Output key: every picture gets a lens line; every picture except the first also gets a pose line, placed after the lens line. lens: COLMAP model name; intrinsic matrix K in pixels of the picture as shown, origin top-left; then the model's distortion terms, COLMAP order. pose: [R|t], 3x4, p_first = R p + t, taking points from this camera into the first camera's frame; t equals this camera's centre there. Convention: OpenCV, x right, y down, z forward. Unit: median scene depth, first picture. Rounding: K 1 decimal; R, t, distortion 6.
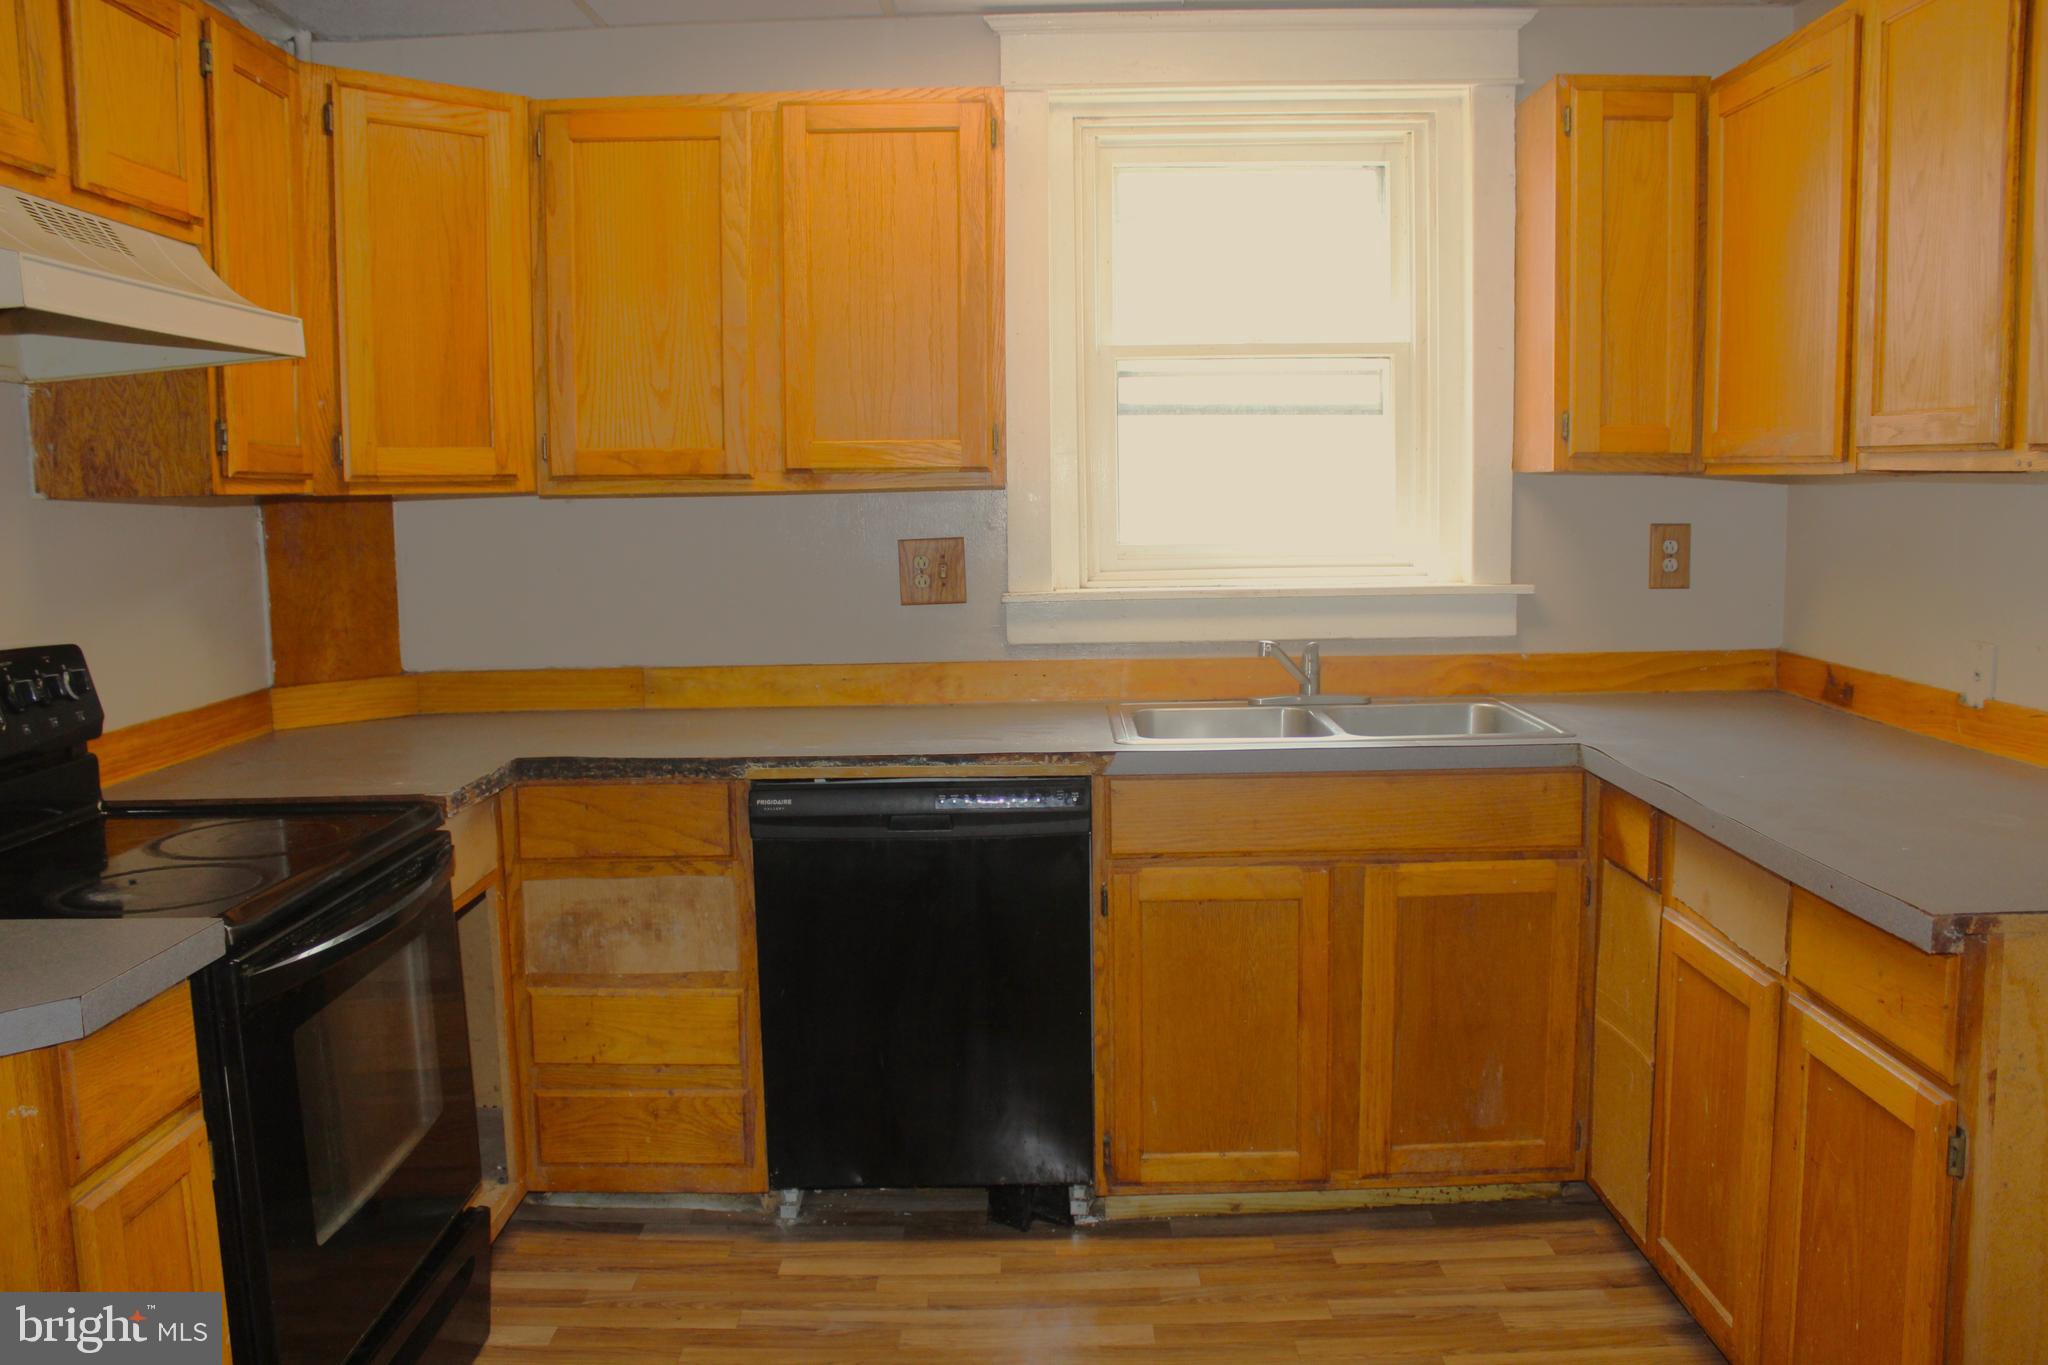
lens RADIAL K [[1689.4, 0, 1024.6], [0, 1689.4, 687.3], [0, 0, 1]] dist [-0.163109, 0.144101]
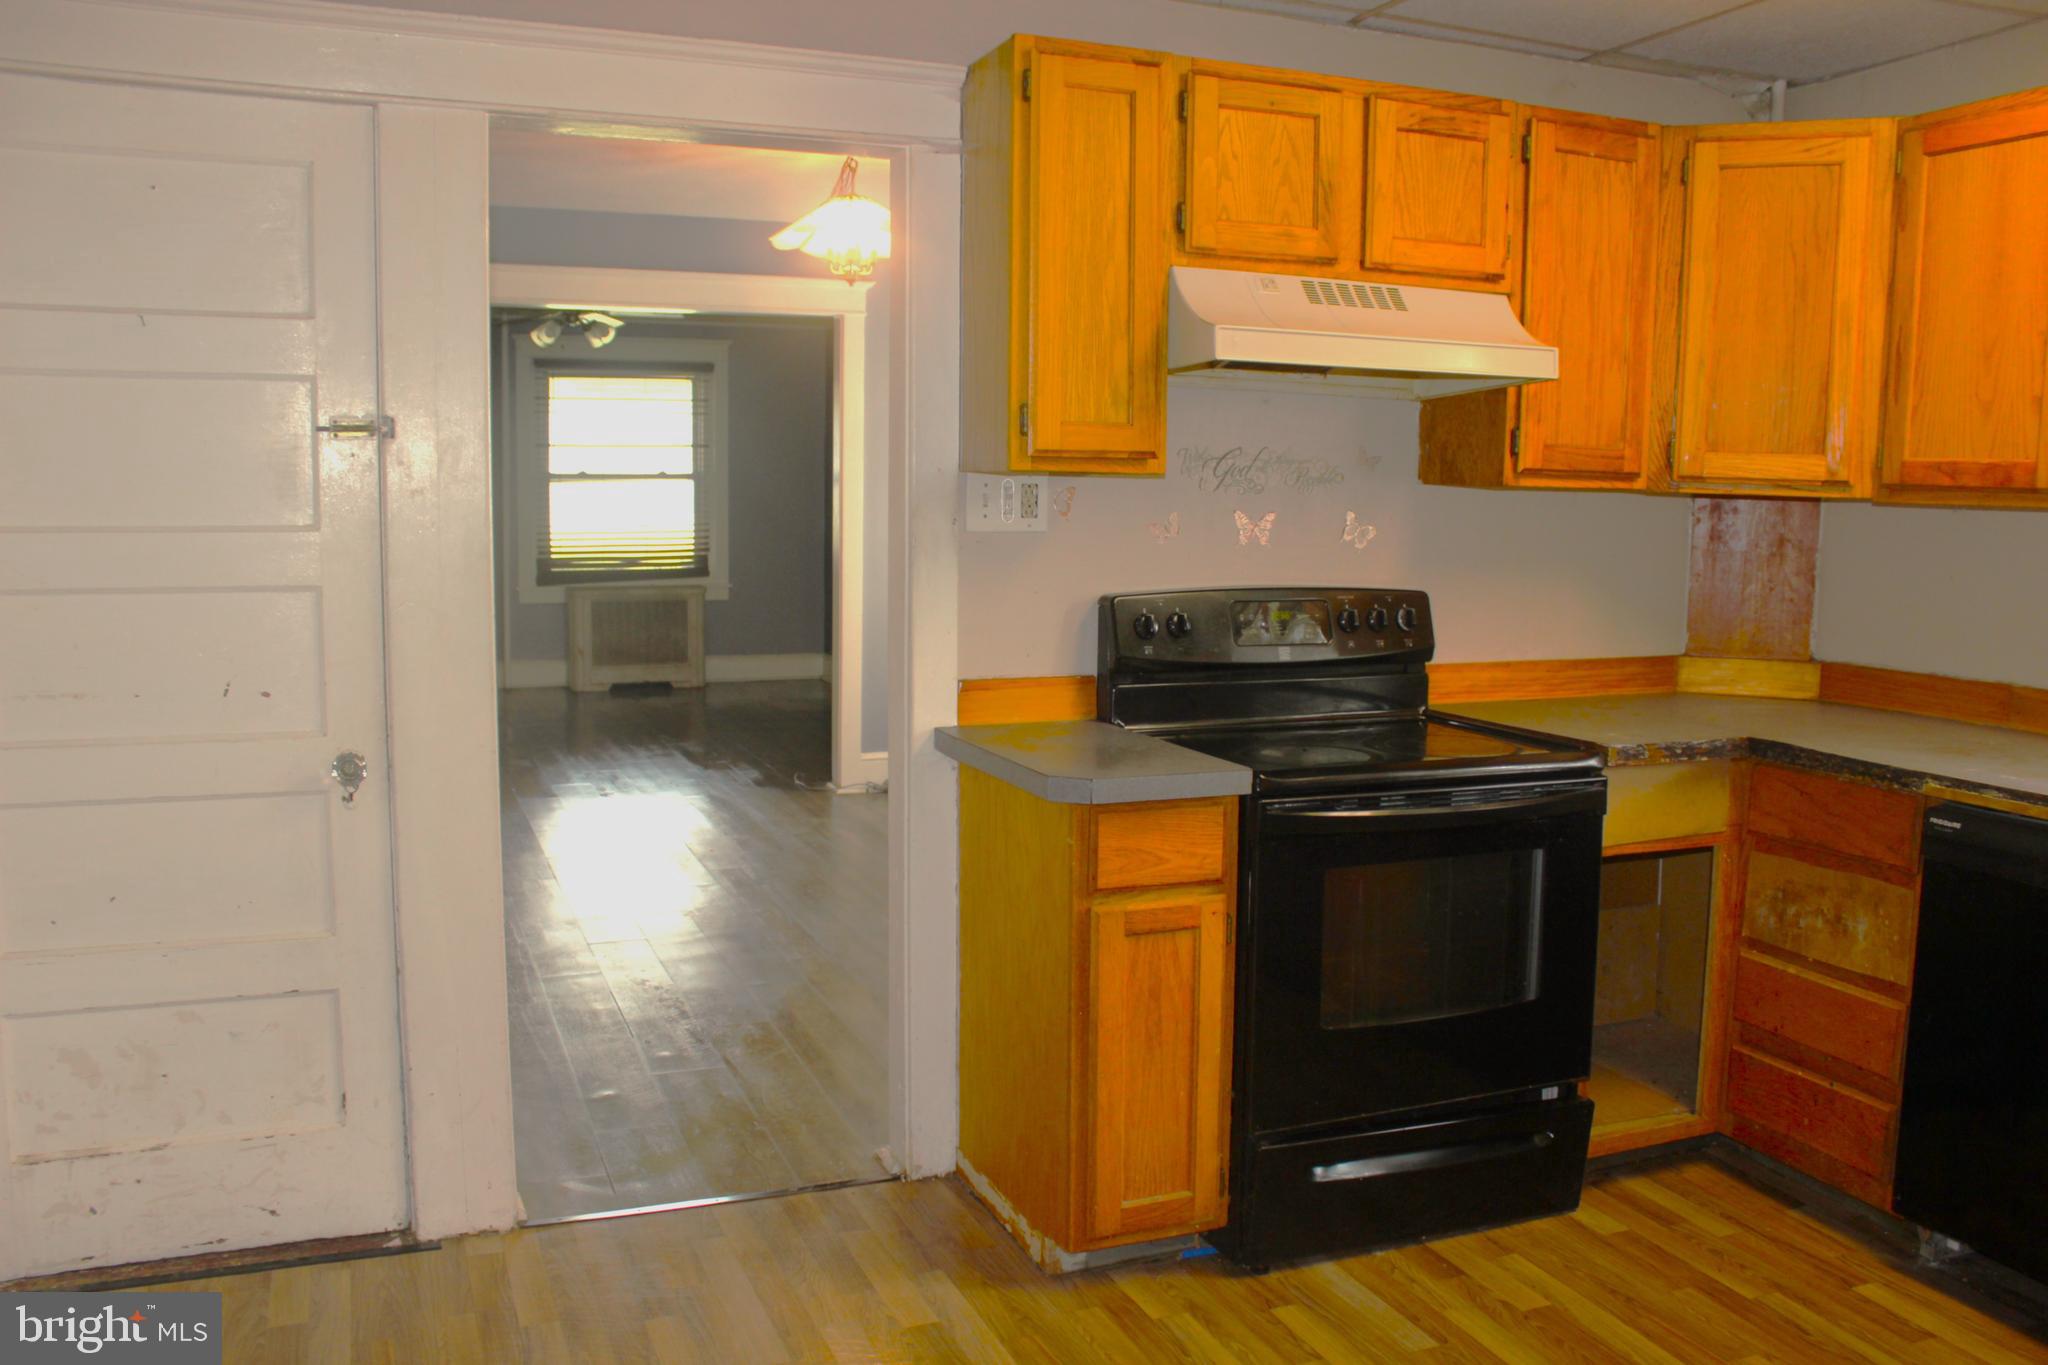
lens RADIAL K [[1689.4, 0, 1020.1], [0, 1689.4, 685.2], [0, 0, 1]] dist [-0.163109, 0.144101]
pose [[0.375399, 0.130865, -0.917578, 0.493589], [-0.129152, 0.987710, 0.088028, -0.023986], [0.917821, 0.085462, 0.387687, 0.128490]]
